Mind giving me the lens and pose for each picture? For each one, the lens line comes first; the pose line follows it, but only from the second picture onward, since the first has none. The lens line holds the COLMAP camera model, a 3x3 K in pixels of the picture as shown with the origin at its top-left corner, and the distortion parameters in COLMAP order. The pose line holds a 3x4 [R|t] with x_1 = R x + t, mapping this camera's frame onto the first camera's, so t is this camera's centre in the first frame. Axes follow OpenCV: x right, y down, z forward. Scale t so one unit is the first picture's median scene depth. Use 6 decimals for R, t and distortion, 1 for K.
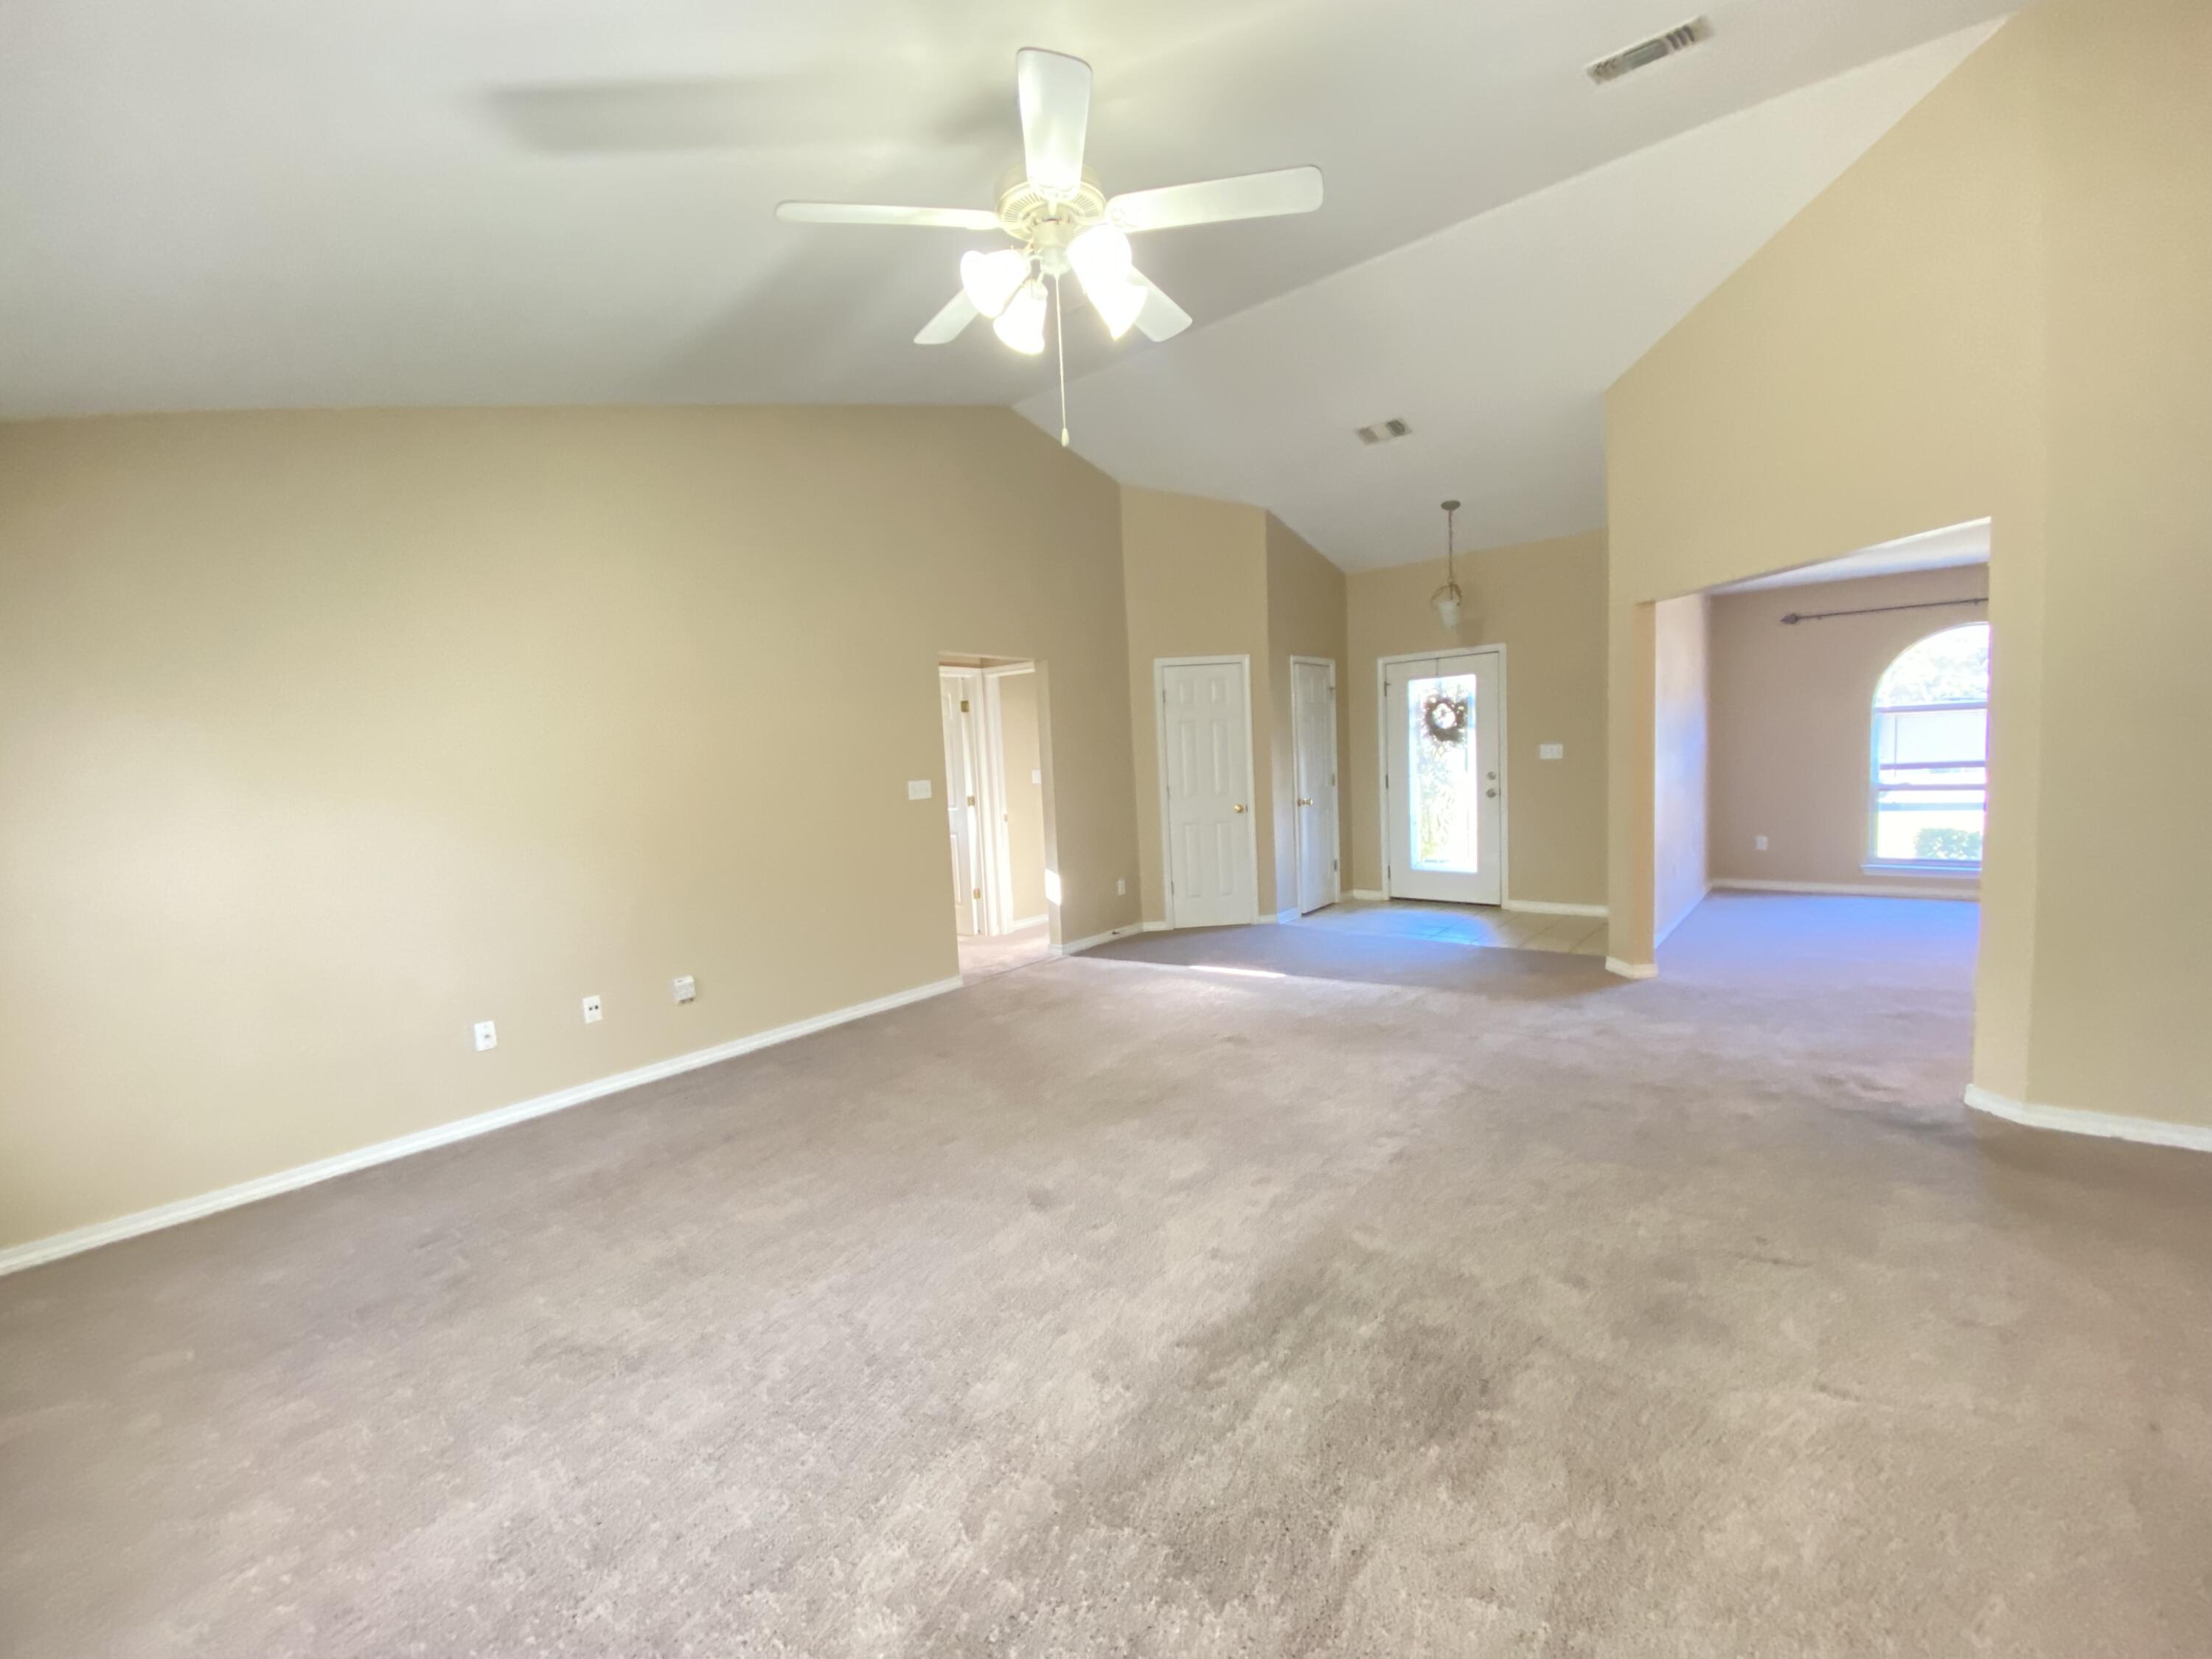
lens RADIAL K [[898.0, 0, 1093.2], [0, 898.0, 837.7], [0, 0, 1]] dist [0.003383, -0.001649]
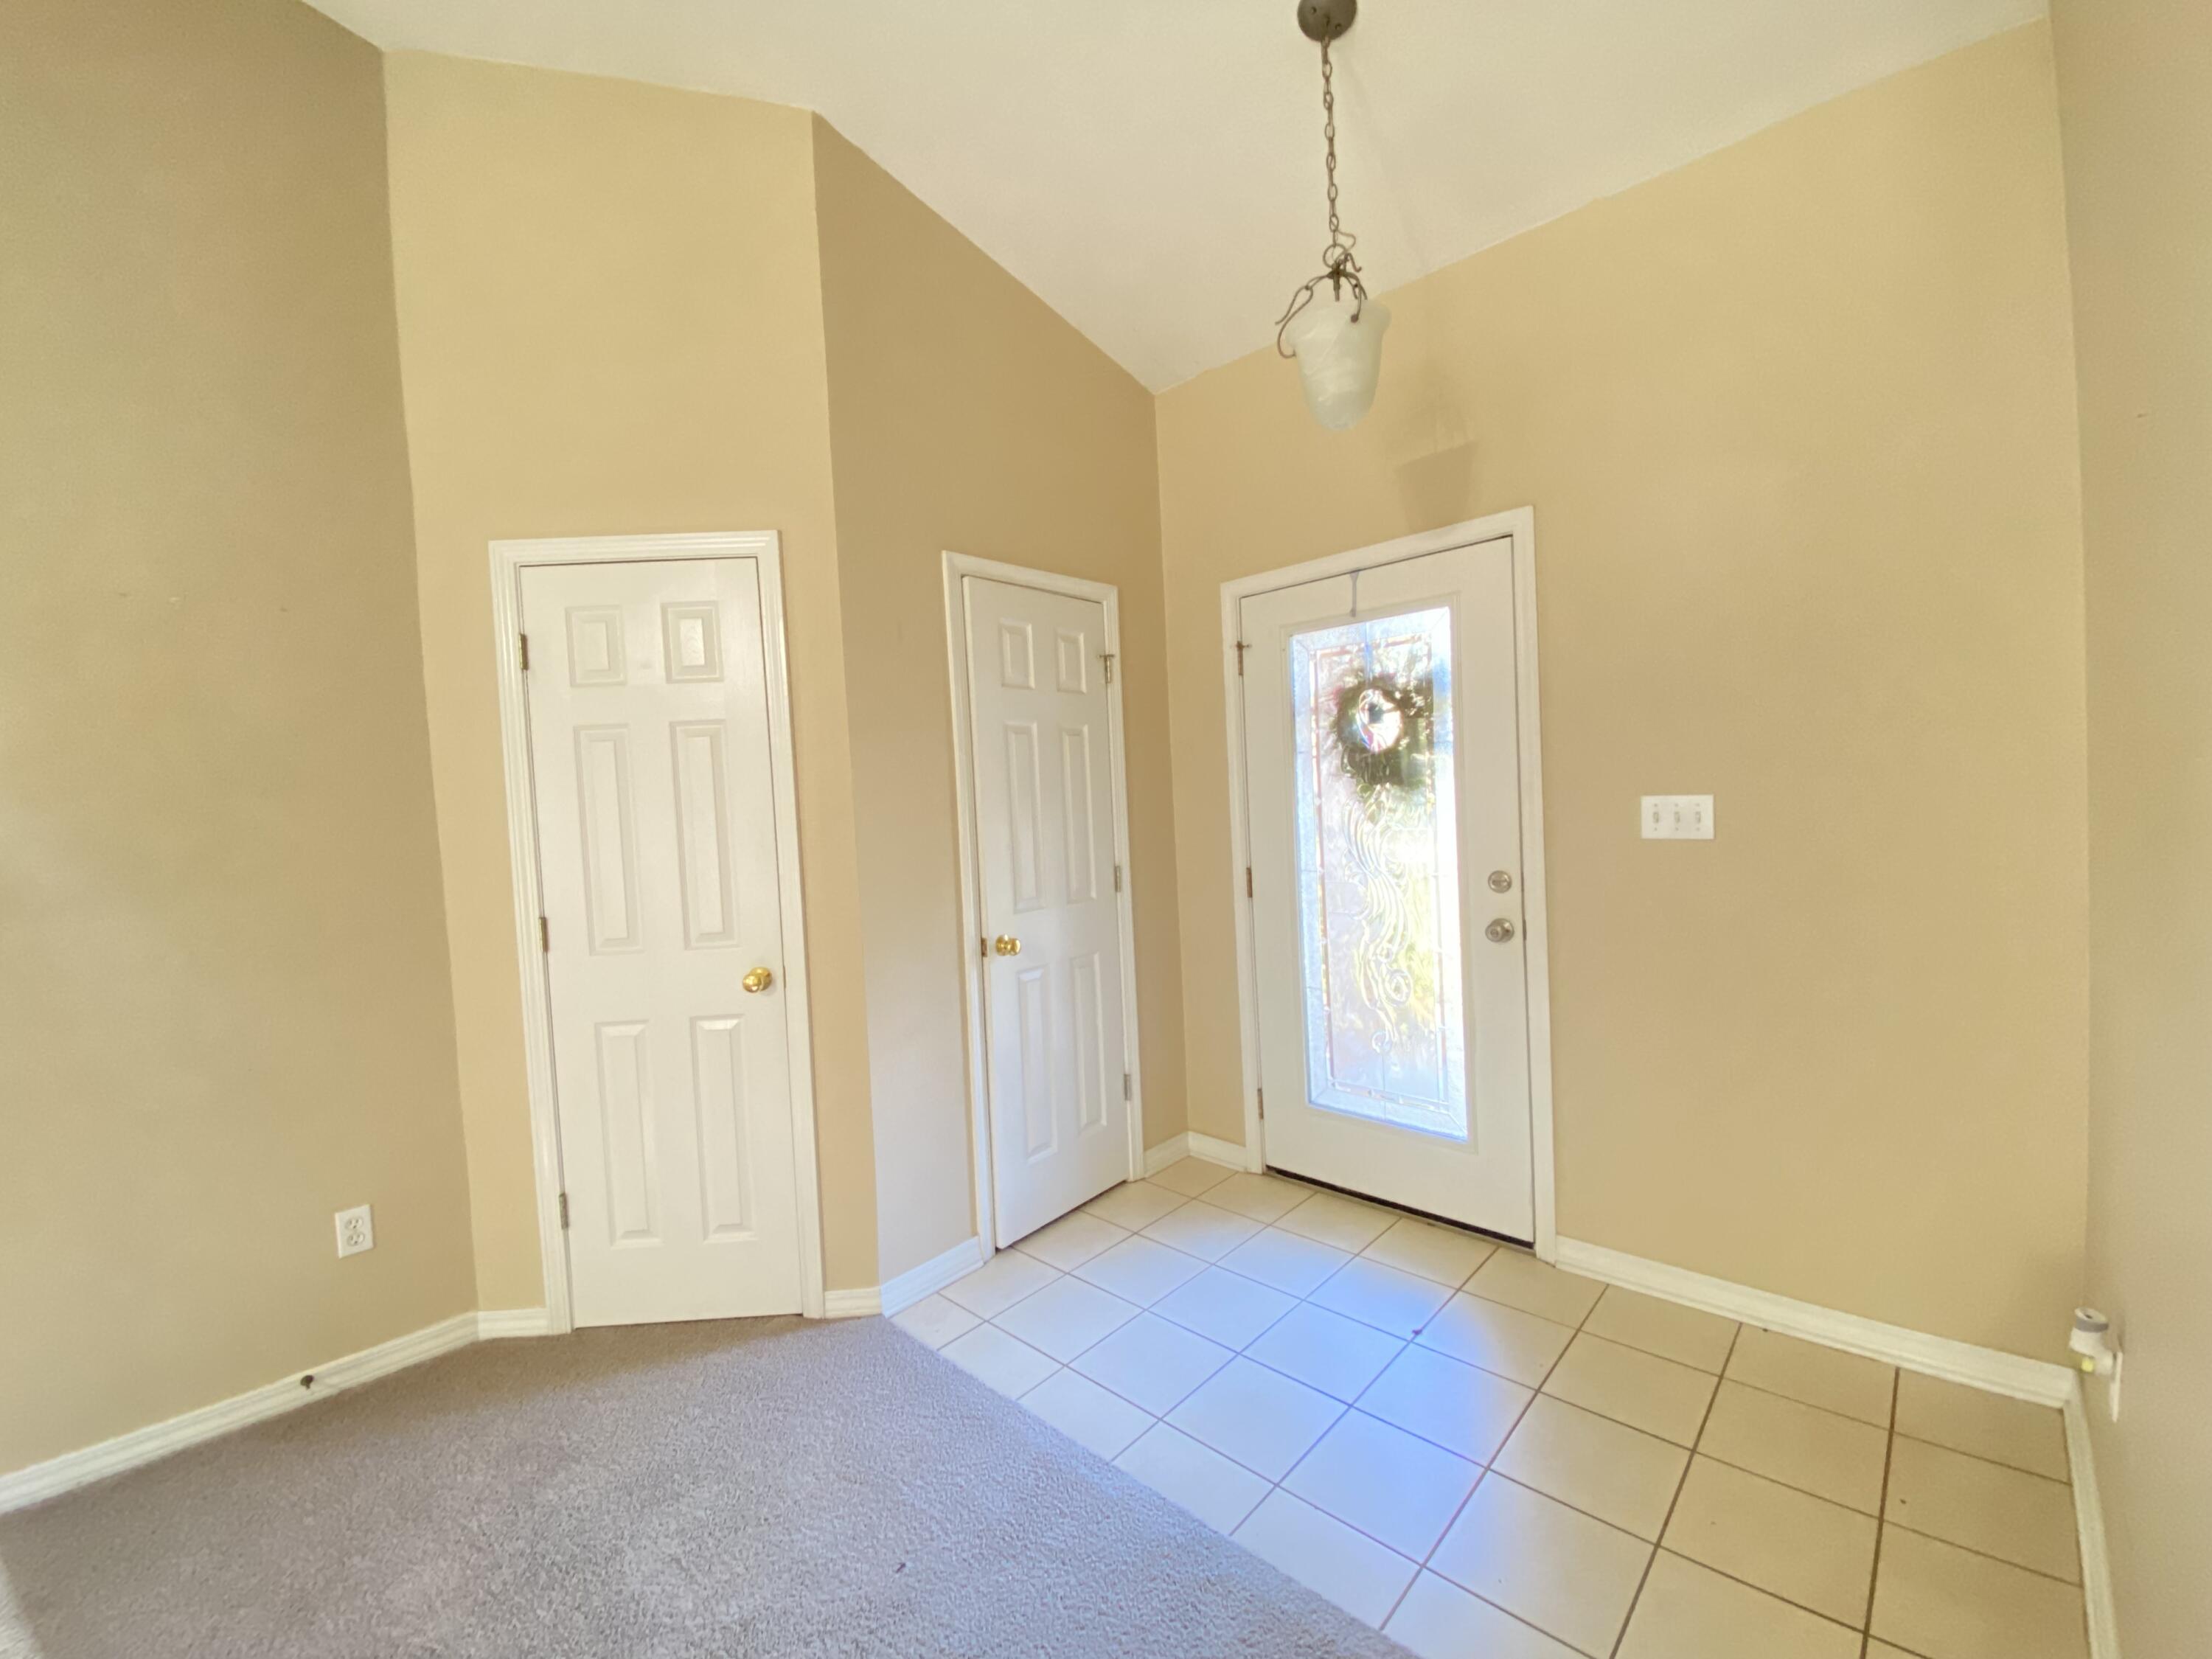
lens RADIAL K [[898.0, 0, 1122.0], [0, 898.0, 832.7], [0, 0, 1]] dist [0.003383, -0.001649]
pose [[0.999822, 0.003248, -0.018589, 0.312157], [-0.004342, 0.998241, -0.059120, -0.069348], [0.018365, 0.059190, 0.998078, 0.665200]]
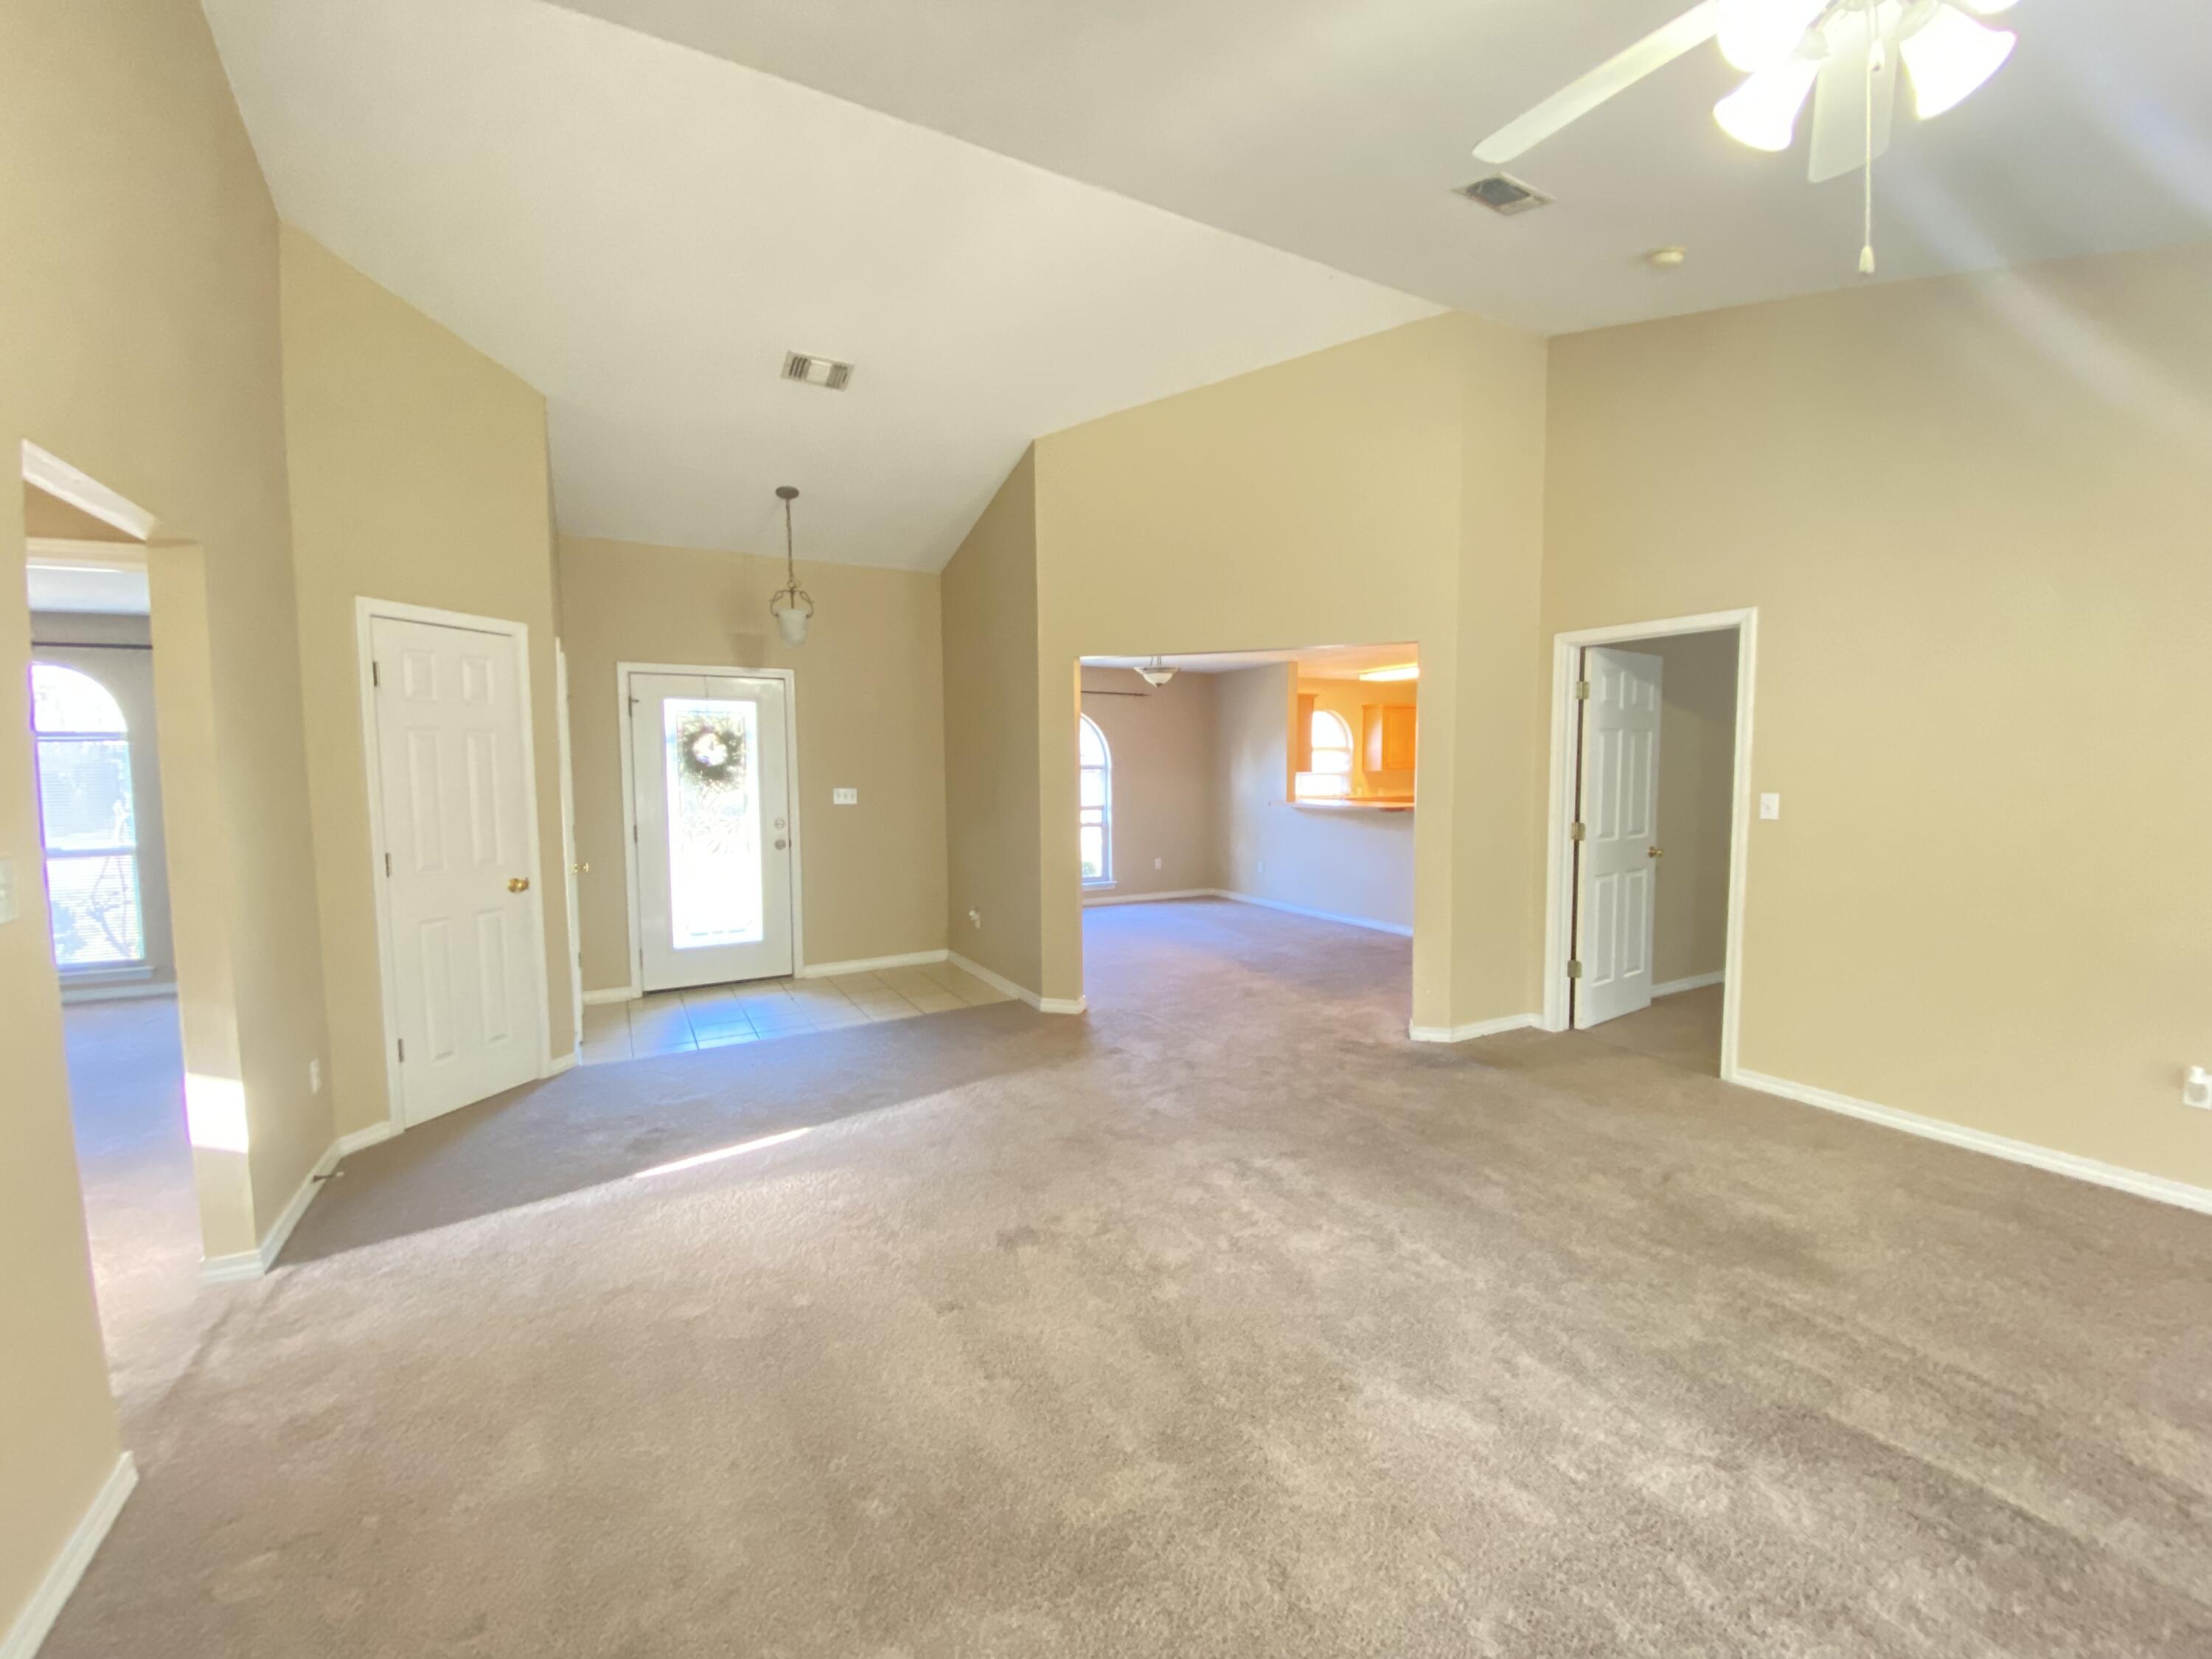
lens RADIAL K [[898.0, 0, 1103.7], [0, 898.0, 830.3], [0, 0, 1]] dist [0.003383, -0.001649]
pose [[0.328976, -0.018830, 0.944150, -0.265832], [0.079594, 0.996796, -0.007853, -0.033110], [-0.940978, 0.077732, 0.329421, 0.453526]]
